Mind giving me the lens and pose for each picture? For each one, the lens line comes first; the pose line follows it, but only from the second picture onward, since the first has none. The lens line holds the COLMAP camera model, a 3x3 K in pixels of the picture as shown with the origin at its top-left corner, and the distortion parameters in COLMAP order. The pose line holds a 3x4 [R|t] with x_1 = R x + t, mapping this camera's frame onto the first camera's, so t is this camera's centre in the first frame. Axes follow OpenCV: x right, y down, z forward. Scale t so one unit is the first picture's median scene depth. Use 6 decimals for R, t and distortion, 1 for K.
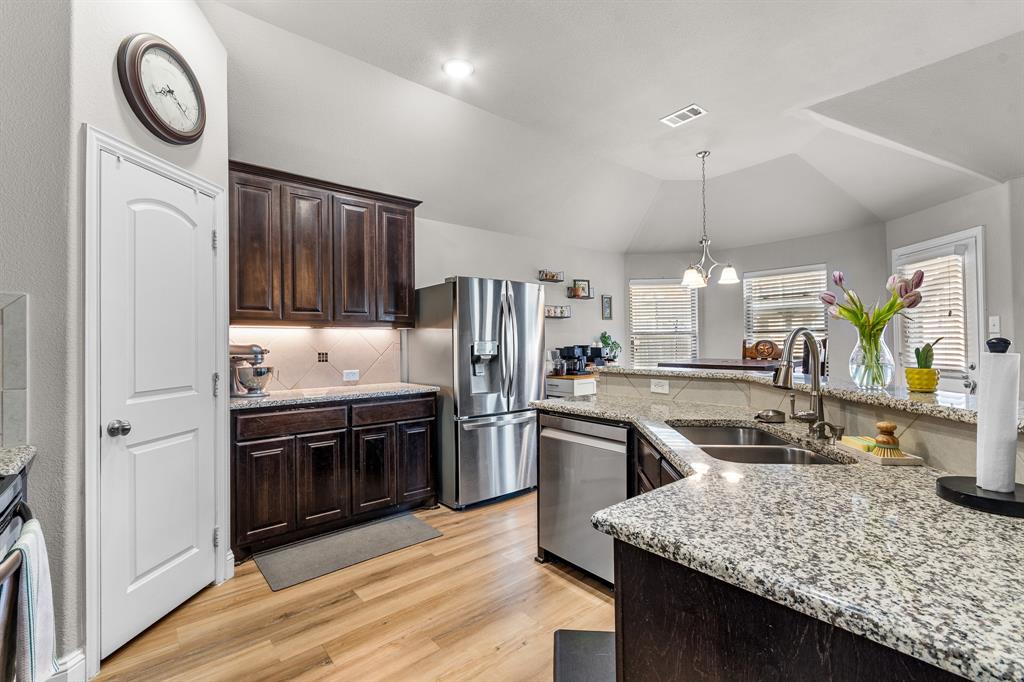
lens RADIAL K [[451.2, 0, 514.5], [0, 451.2, 334.8], [0, 0, 1]] dist [0.008135, -0.001646]
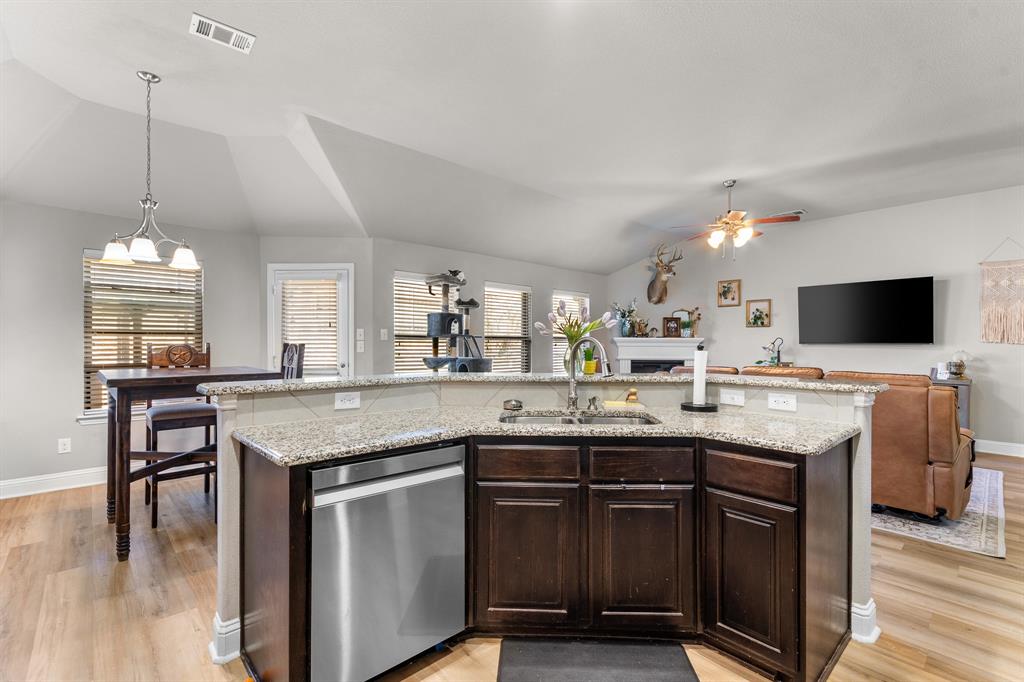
lens RADIAL K [[451.2, 0, 521.1], [0, 451.2, 342.5], [0, 0, 1]] dist [0.008135, -0.001646]
pose [[-0.048985, 0.013623, 0.998707, -0.397364], [-0.018642, 0.999720, -0.014551, 0.013451], [-0.998626, -0.019331, -0.048718, 0.590709]]
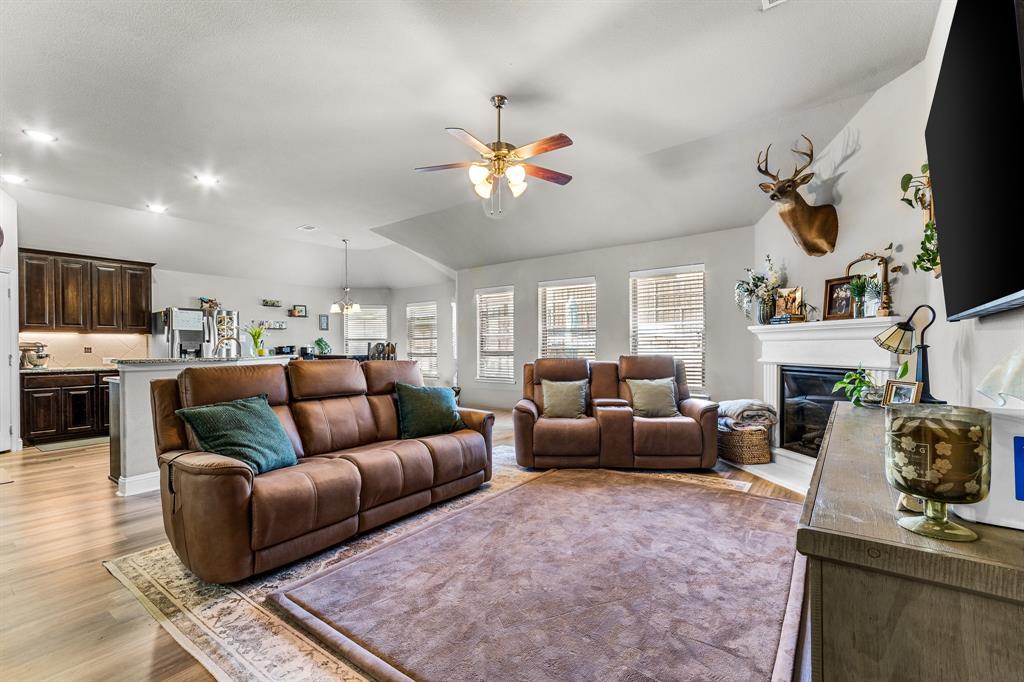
lens RADIAL K [[451.2, 0, 514.2], [0, 451.2, 348.5], [0, 0, 1]] dist [0.008135, -0.001646]
pose [[0.974822, 0.006289, 0.222897, 0.876424], [-0.009859, 0.999840, 0.014908, 0.000232], [-0.222767, -0.016730, 0.974728, -1.204492]]
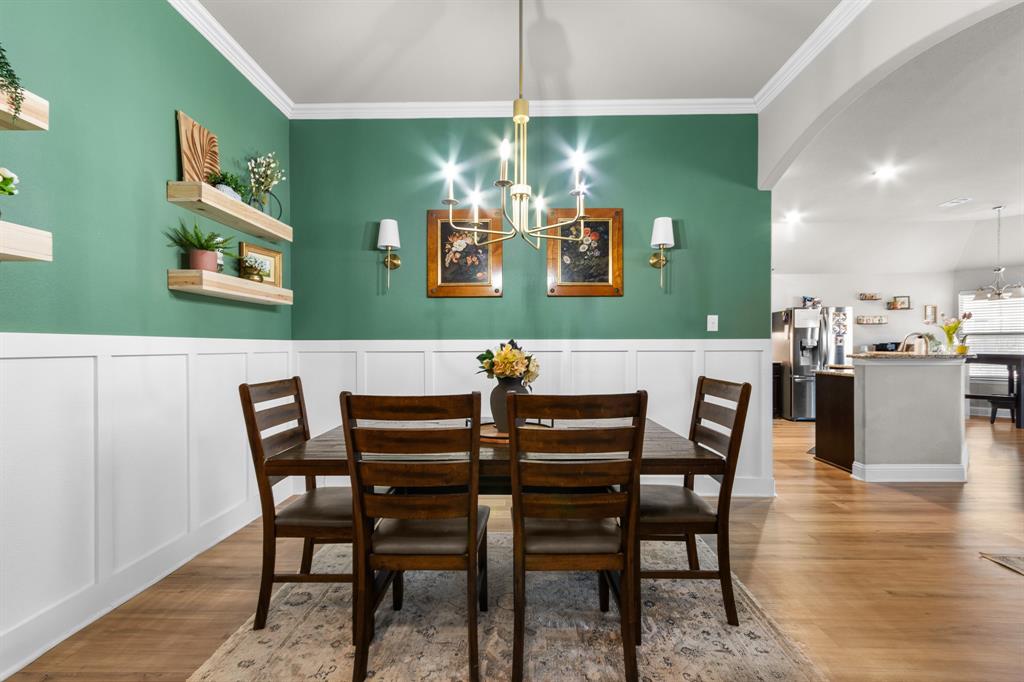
lens RADIAL K [[451.2, 0, 514.6], [0, 451.2, 349.6], [0, 0, 1]] dist [0.008135, -0.001646]
pose [[0.751869, 0.015189, -0.659137, 0.288642], [0.003740, 0.999620, 0.027301, 0.002404], [0.659302, -0.022992, 0.751527, -1.421281]]
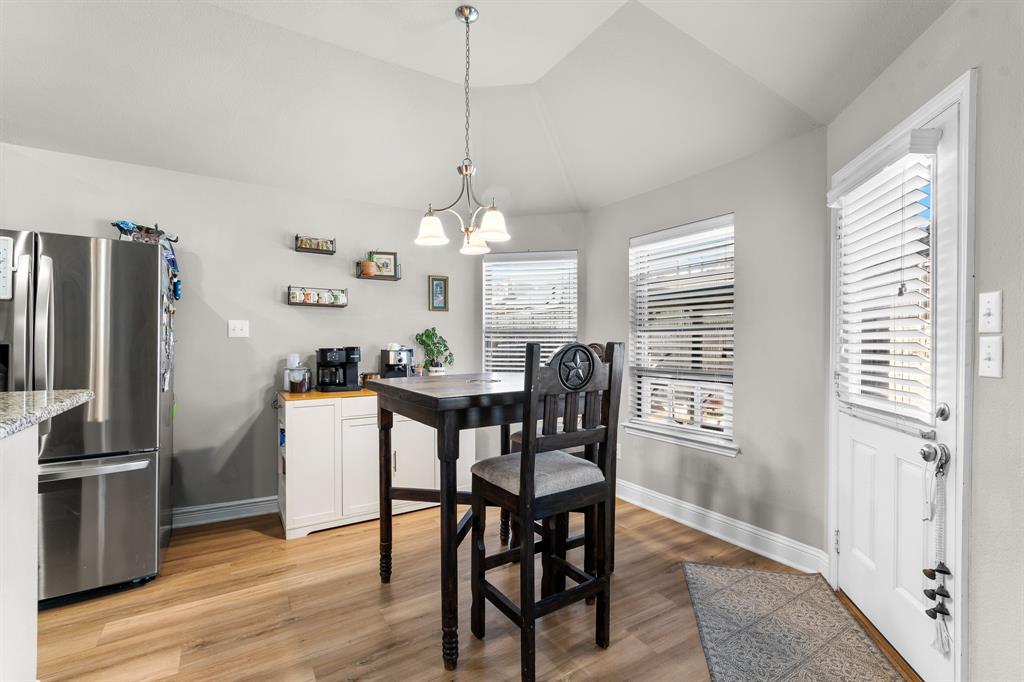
lens RADIAL K [[451.2, 0, 510.8], [0, 451.2, 344.9], [0, 0, 1]] dist [0.008135, -0.001646]
pose [[0.989031, 0.016208, -0.146818, 0.731865], [-0.012768, 0.999622, 0.024343, 0.001336], [0.147157, -0.022202, 0.988864, 0.568809]]
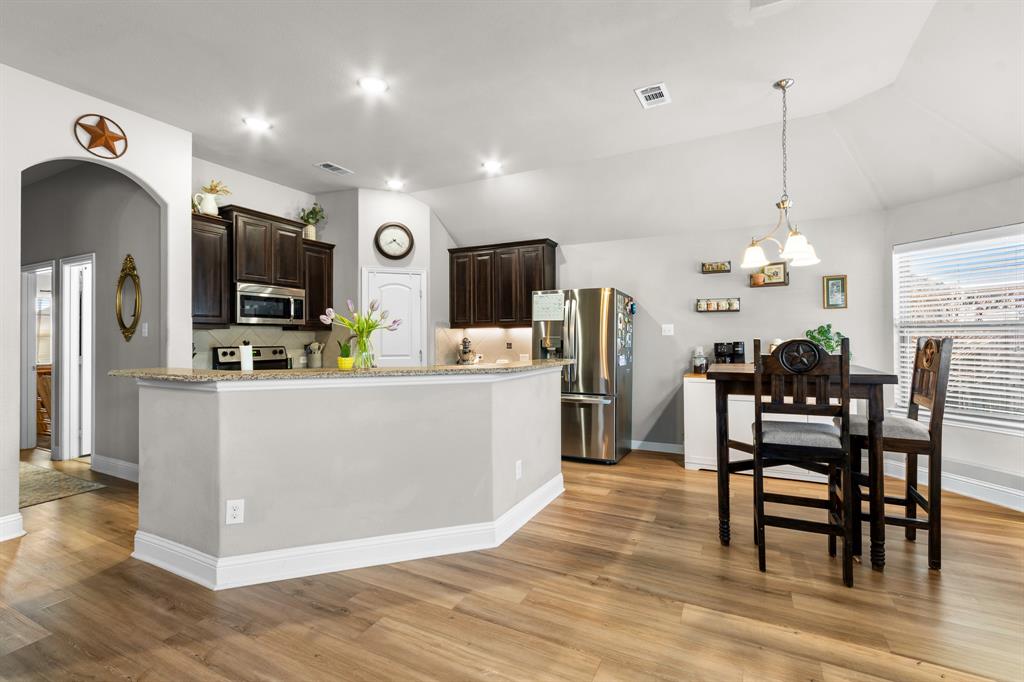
lens RADIAL K [[451.2, 0, 517.4], [0, 451.2, 335.7], [0, 0, 1]] dist [0.008135, -0.001646]
pose [[0.379053, 0.006228, -0.925354, 1.215564], [0.013586, 0.999832, 0.012294, -0.008419], [0.925275, -0.017232, 0.378904, 0.412092]]
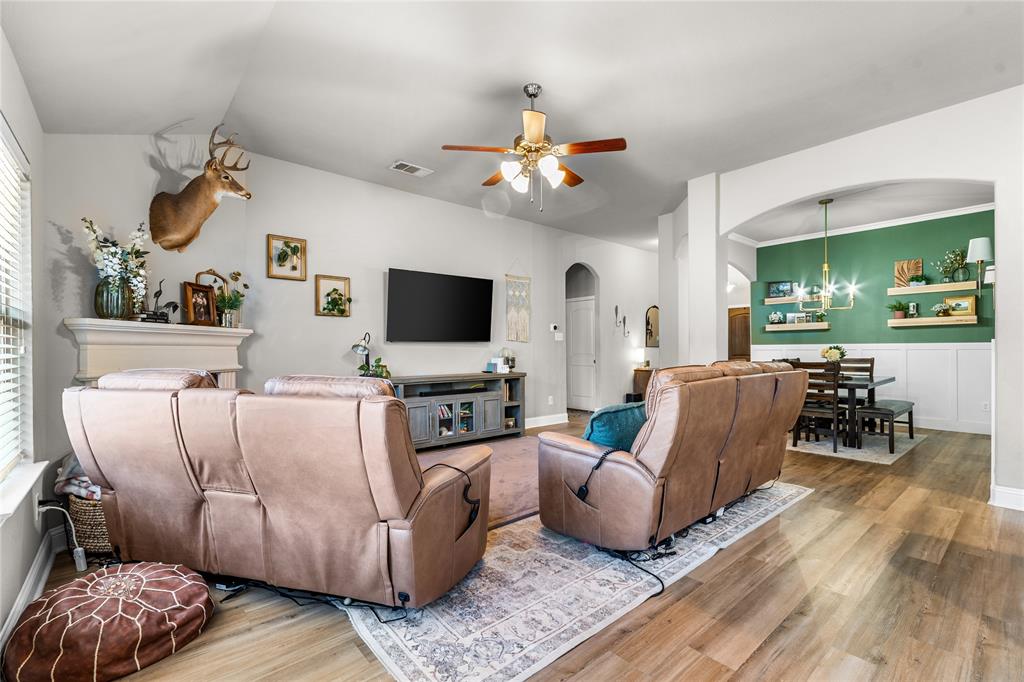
lens RADIAL K [[451.2, 0, 509.5], [0, 451.2, 342.9], [0, 0, 1]] dist [0.008135, -0.001646]
pose [[-0.999835, 0.017949, 0.002802, 1.128916], [0.017854, 0.999359, -0.031029, 0.029937], [-0.003357, -0.030973, -0.999515, 0.820122]]
